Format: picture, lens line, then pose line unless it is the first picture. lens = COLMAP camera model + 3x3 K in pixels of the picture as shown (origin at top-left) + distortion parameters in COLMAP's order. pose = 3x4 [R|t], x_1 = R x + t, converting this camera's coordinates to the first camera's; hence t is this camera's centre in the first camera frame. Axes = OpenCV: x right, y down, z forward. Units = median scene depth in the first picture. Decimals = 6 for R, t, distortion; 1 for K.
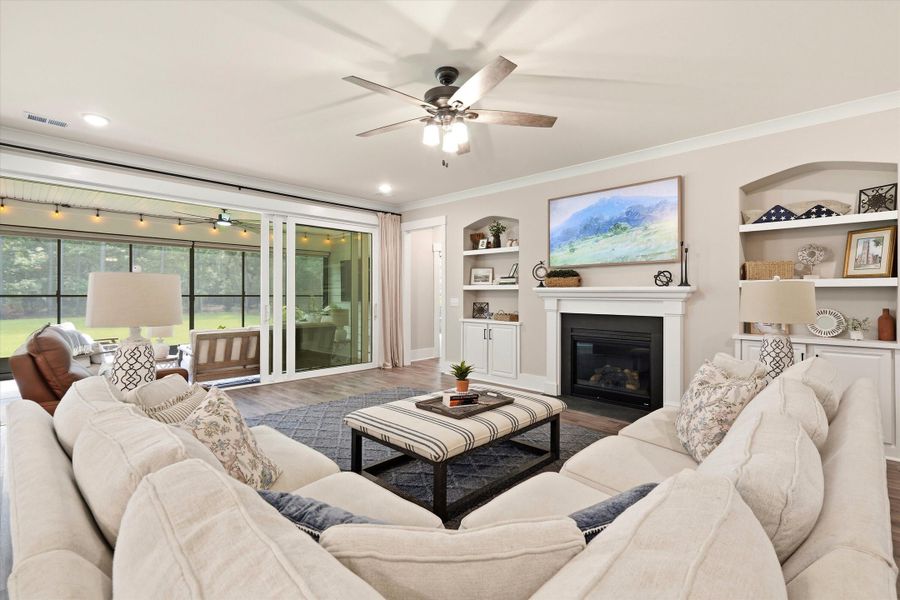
lens RADIAL K [[423.7, 0, 450.0], [0, 423.7, 300.0], [0, 0, 1]] dist [-0.001157, -0.000075]
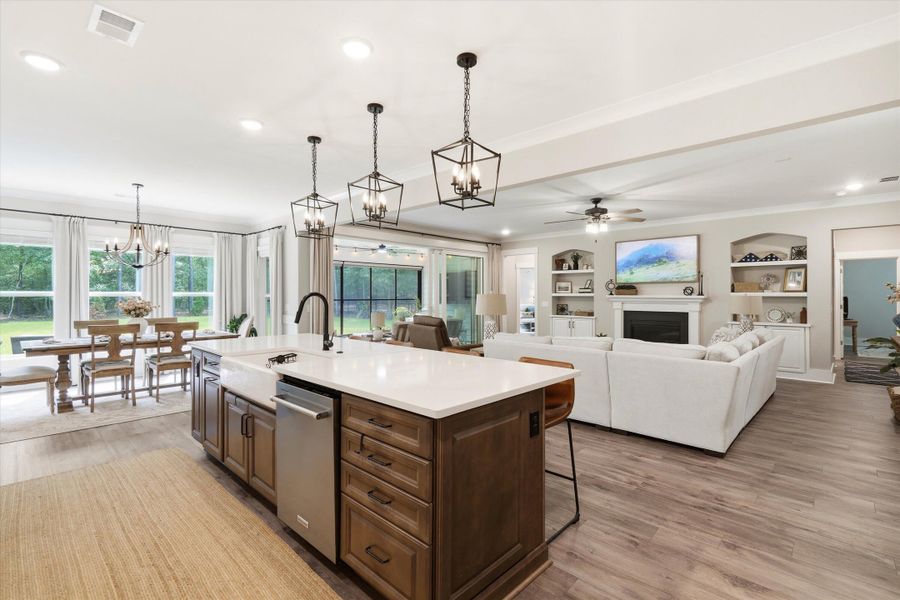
lens RADIAL K [[418.0, 0, 450.0], [0, 418.0, 300.0], [0, 0, 1]] dist [0.000388, 0.000012]
pose [[0.999980, -0.002740, 0.005651, -0.480207], [0.002755, 0.999993, -0.002668, -0.010118], [-0.005644, 0.002684, 0.999980, -0.710782]]
